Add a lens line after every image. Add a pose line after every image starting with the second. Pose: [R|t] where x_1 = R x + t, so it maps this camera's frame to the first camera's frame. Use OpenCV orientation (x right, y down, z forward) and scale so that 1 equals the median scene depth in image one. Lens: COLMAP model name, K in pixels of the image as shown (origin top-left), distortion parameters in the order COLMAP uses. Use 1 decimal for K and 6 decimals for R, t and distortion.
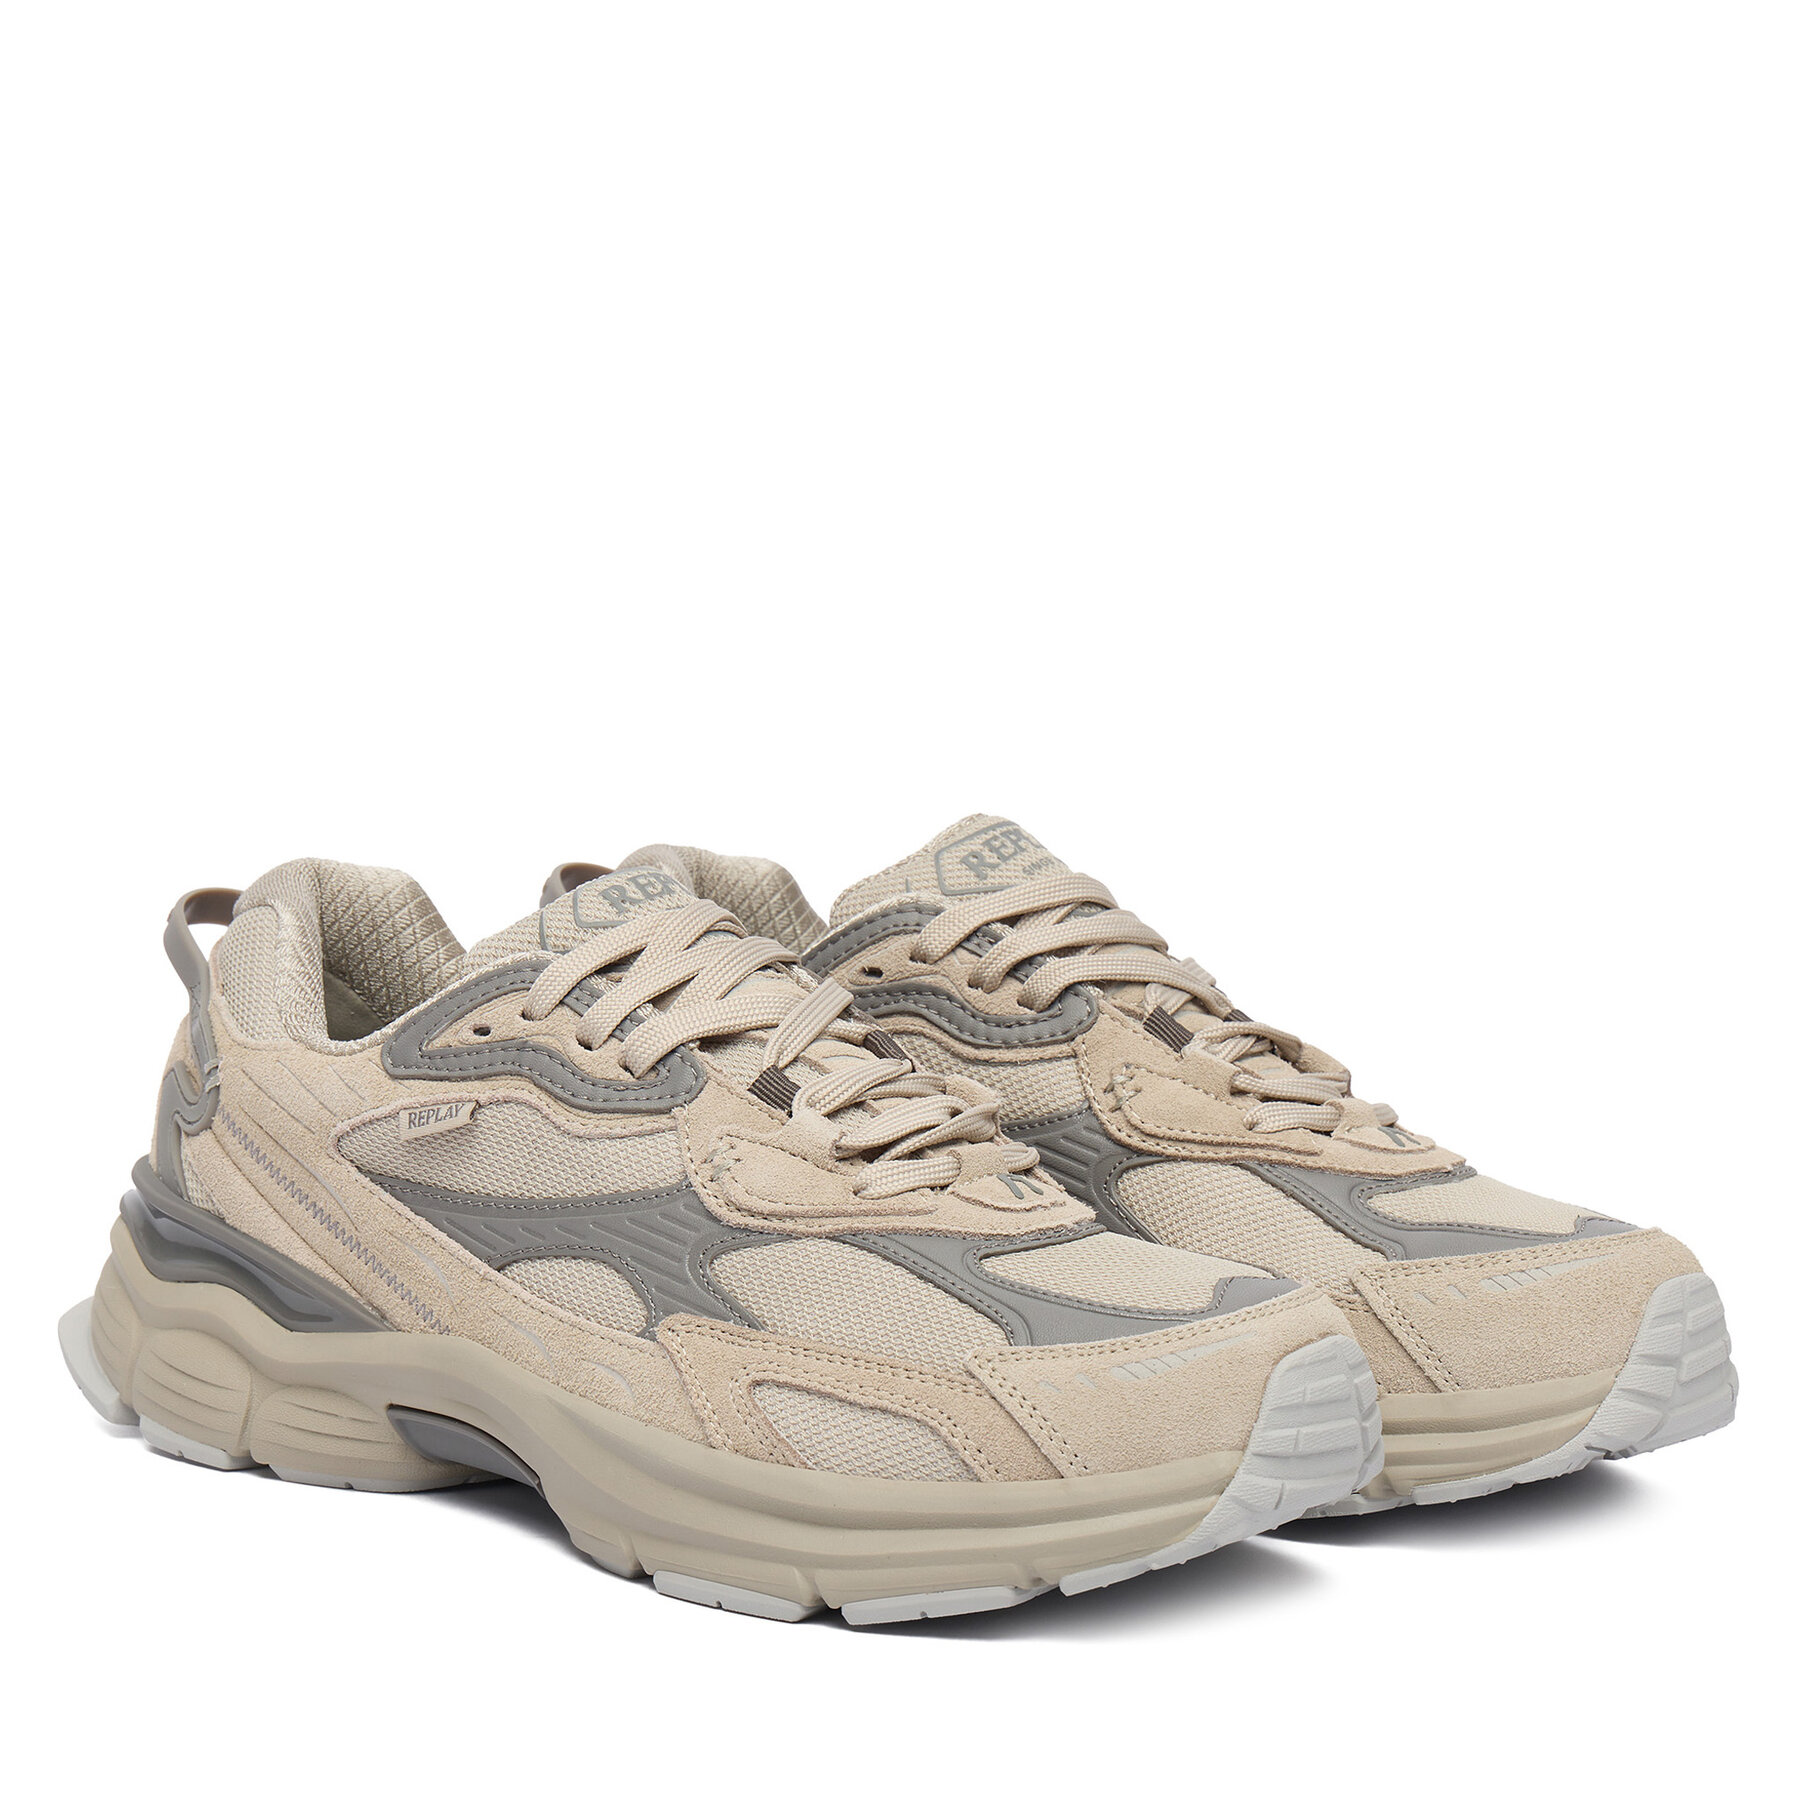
lens RADIAL K [[5140.4, 0, 900.0], [0, 5140.4, 900.0], [0, 0, 1]] dist [-0.031067, -0.200344]
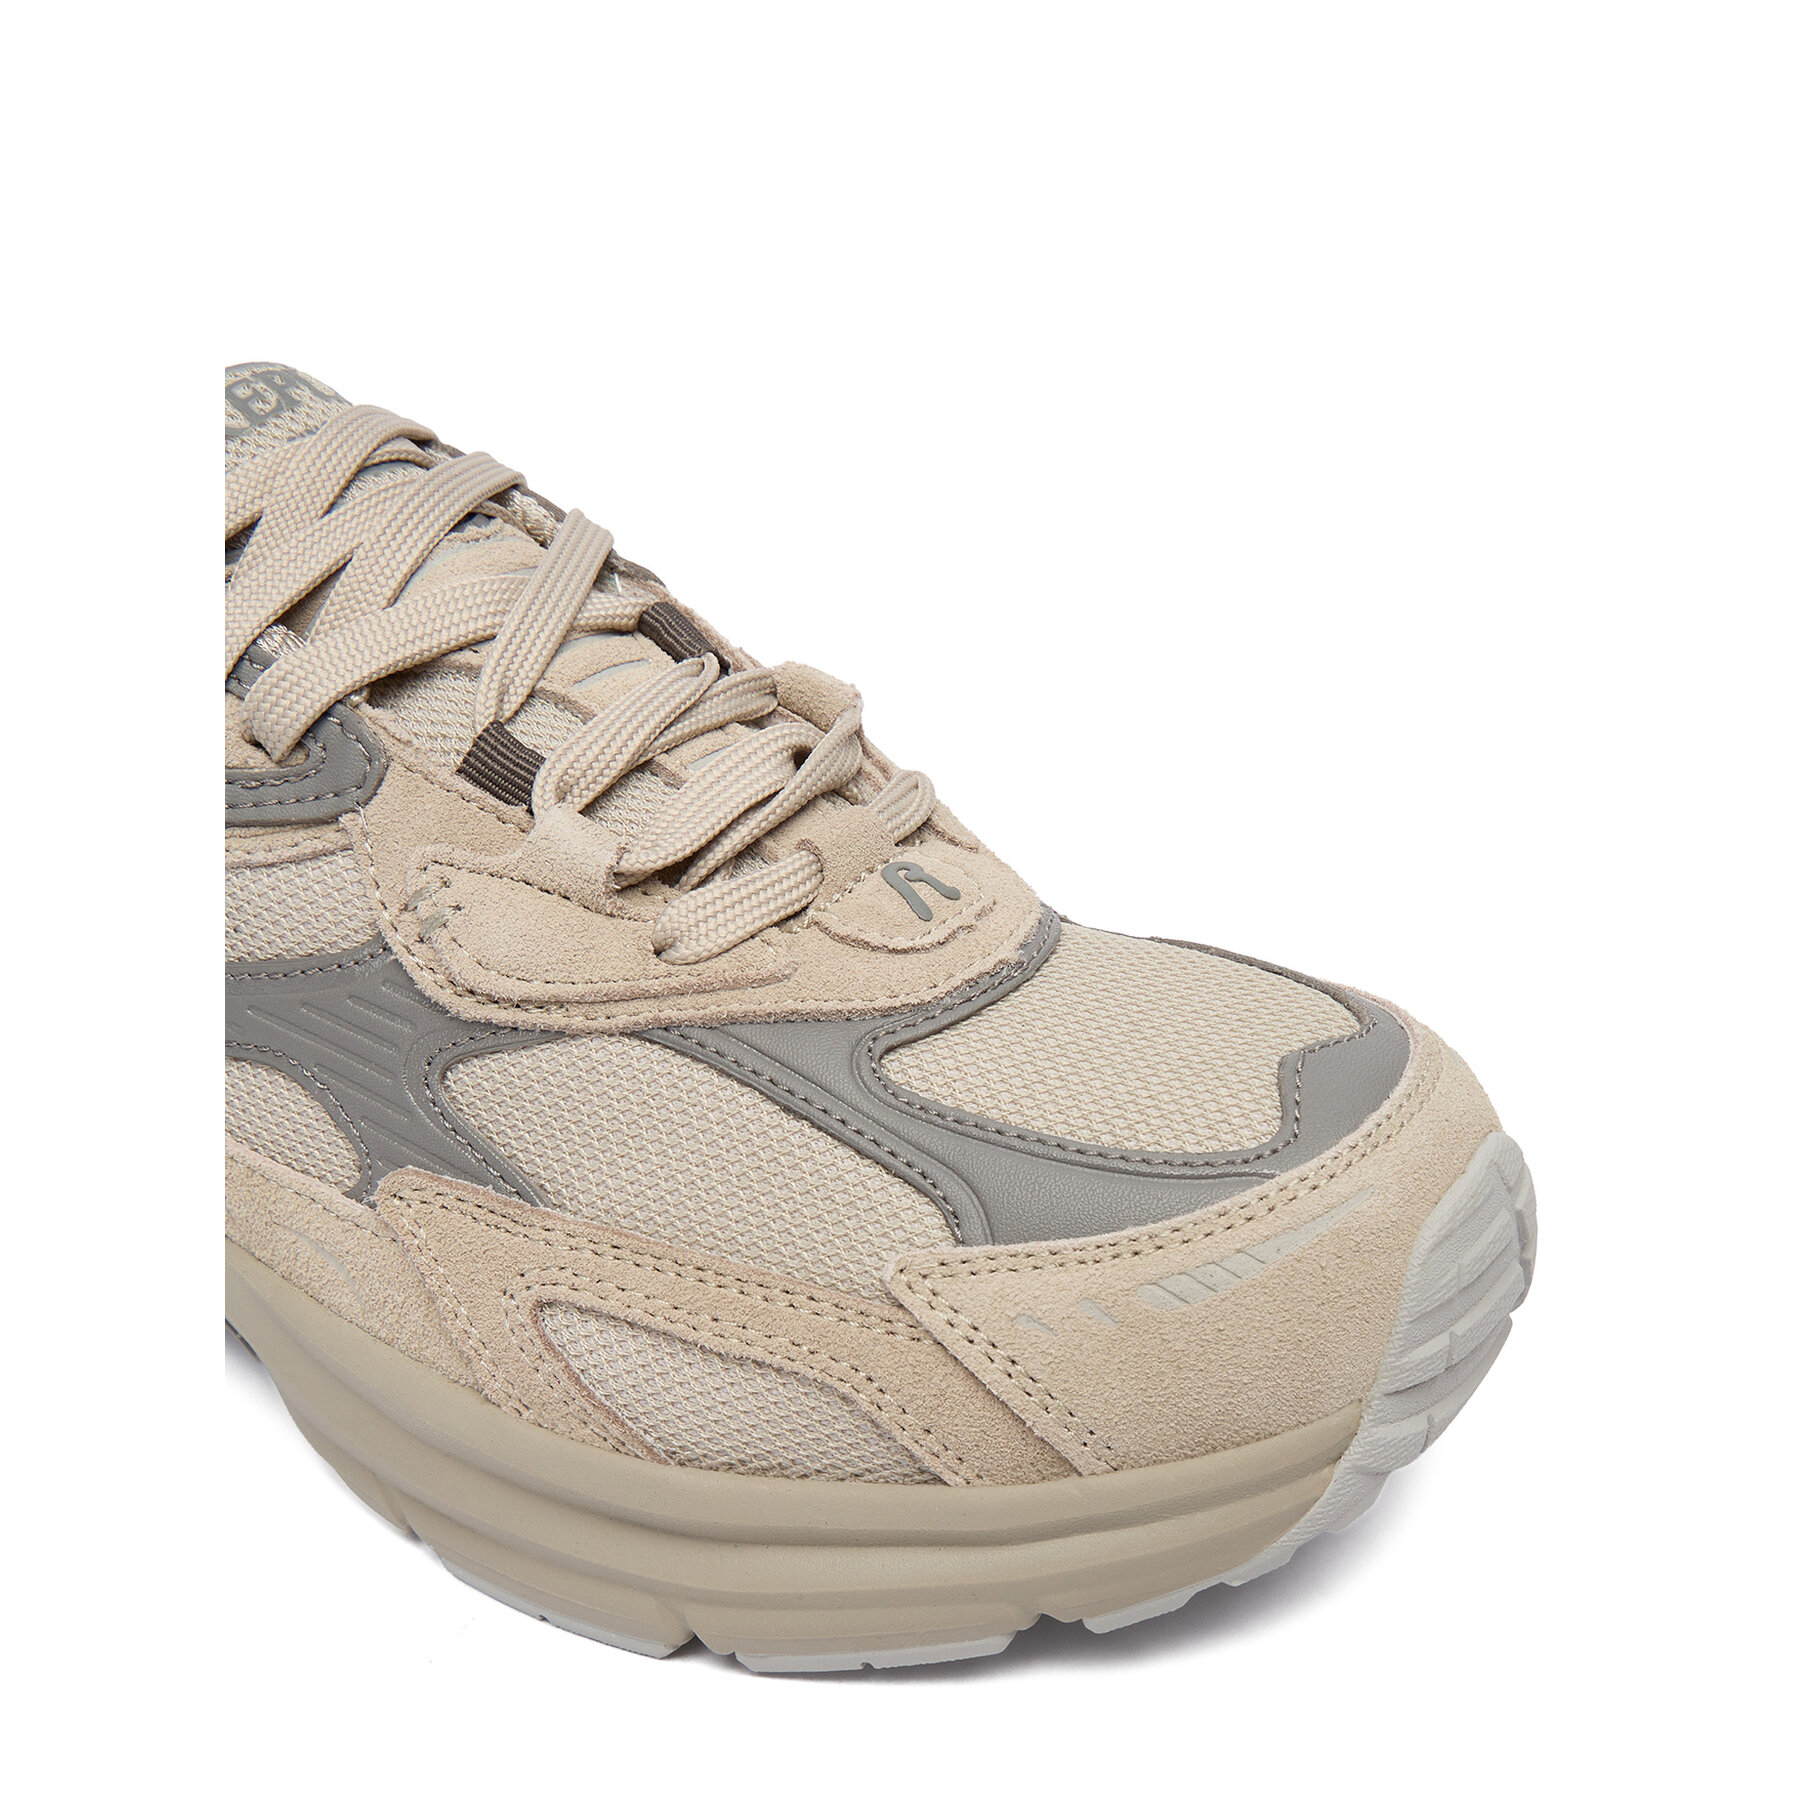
lens RADIAL K [[1887.7, 0, 918.9], [0, 1887.7, 899.2], [0, 0, 1]] dist [-0.015425, 0.027055]
pose [[0.989137, -0.132871, 0.062871, 0.008560], [0.092653, 0.895611, 0.435082, -0.042280], [-0.114118, -0.424531, 0.898193, 0.797287]]
